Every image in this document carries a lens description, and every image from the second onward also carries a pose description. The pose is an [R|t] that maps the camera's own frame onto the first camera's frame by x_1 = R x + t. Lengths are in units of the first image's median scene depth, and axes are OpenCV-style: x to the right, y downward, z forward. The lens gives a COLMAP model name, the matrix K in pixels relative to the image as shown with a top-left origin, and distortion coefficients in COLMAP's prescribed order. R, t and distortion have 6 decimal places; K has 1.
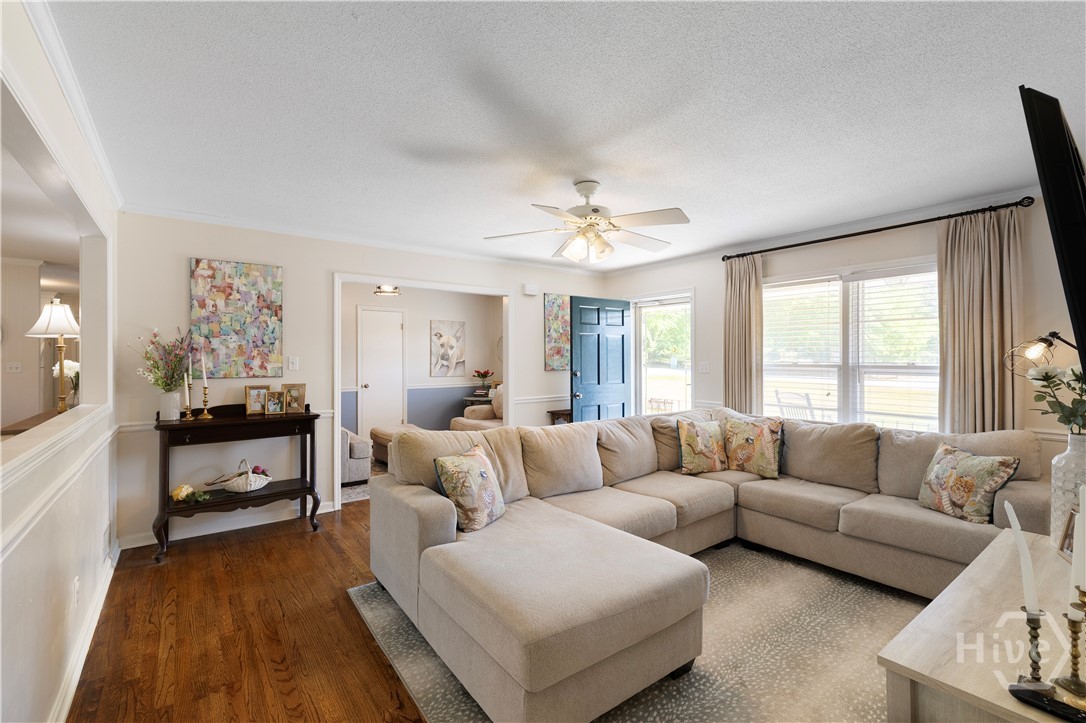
lens RADIAL K [[470.6, 0, 544.1], [0, 470.6, 350.2], [0, 0, 1]] dist [0.002591, -0.000275]
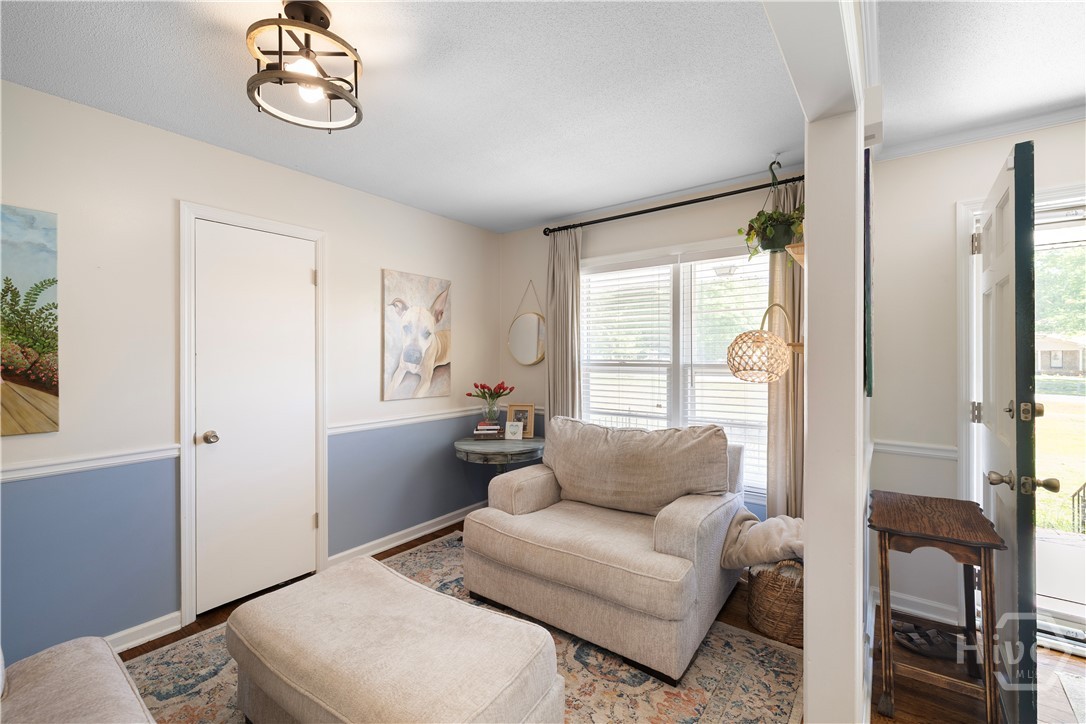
lens RADIAL K [[456.9, 0, 541.4], [0, 456.9, 348.1], [0, 0, 1]] dist [-0.002399, -0.000076]
pose [[0.963418, 0.003412, 0.267981, -0.425858], [-0.002400, 0.999989, -0.004104, 0.019031], [-0.267992, 0.003311, 0.963415, 1.117868]]
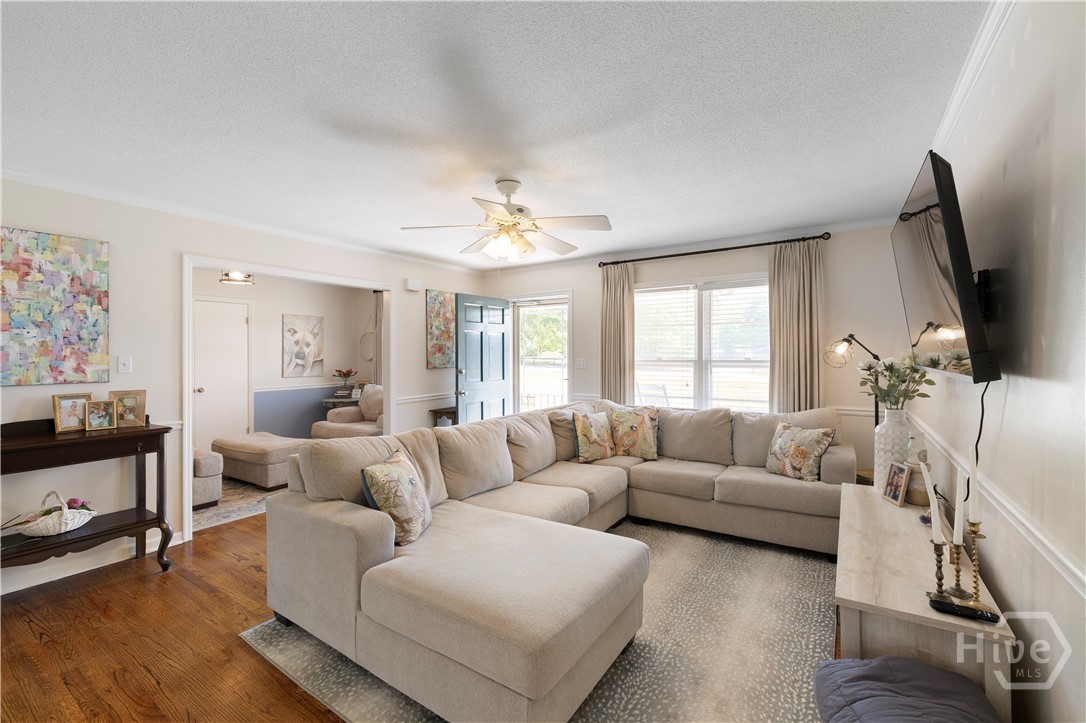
lens RADIAL K [[456.9, 0, 541.4], [0, 456.9, 347.6], [0, 0, 1]] dist [-0.002399, -0.000076]
pose [[0.943608, -0.000715, 0.331063, -0.129890], [0.000578, 1.000000, 0.000512, -0.001051], [-0.331063, -0.000292, 0.943609, 0.041865]]
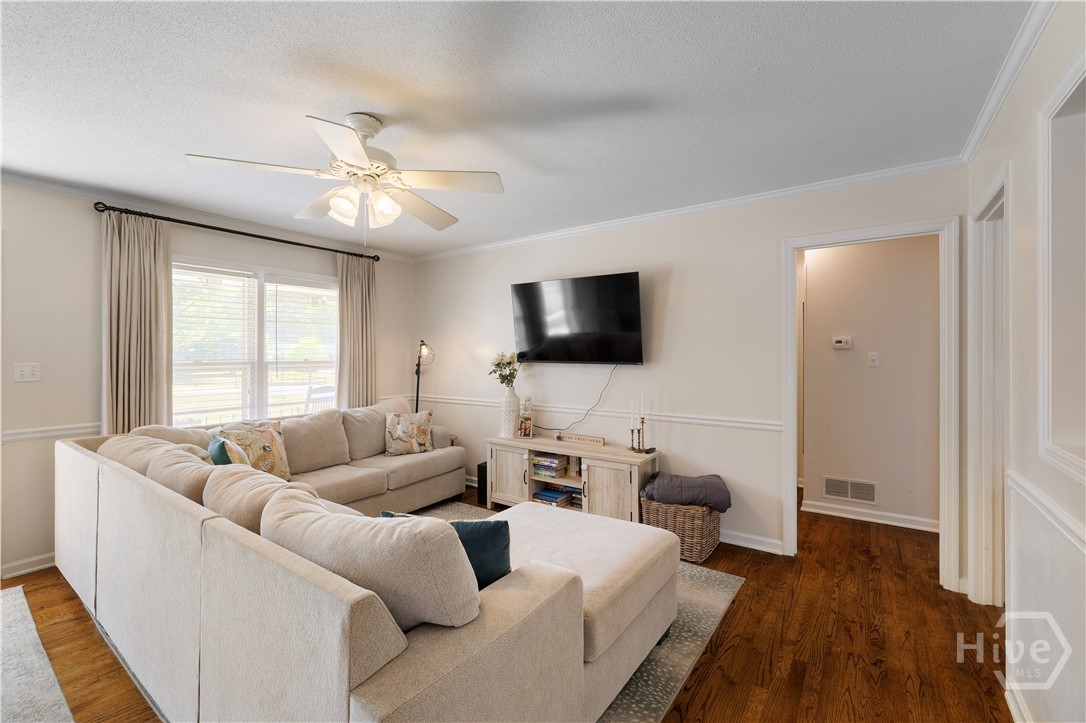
lens RADIAL K [[460.2, 0, 543.4], [0, 460.2, 352.3], [0, 0, 1]] dist [0.000469, -0.000096]
pose [[-0.296647, 0.002576, 0.954984, -0.534887], [-0.012430, 0.999901, -0.006558, 0.009854], [-0.954906, -0.013816, -0.296586, 0.744244]]
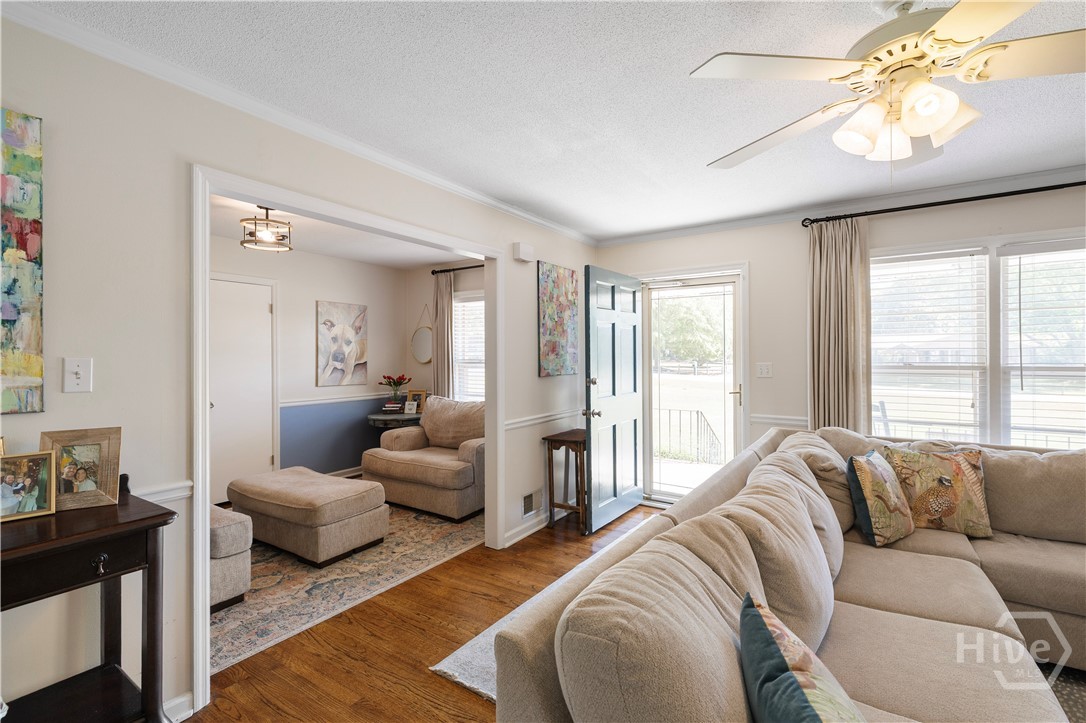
lens RADIAL K [[478.4, 0, 541.8], [0, 478.4, 351.5], [0, 0, 1]] dist [0.001827, 0.000144]
pose [[0.948272, 0.000935, 0.317457, -0.310074], [-0.002813, 0.999981, 0.005457, 0.005478], [-0.317446, -0.006068, 0.948257, 0.528045]]
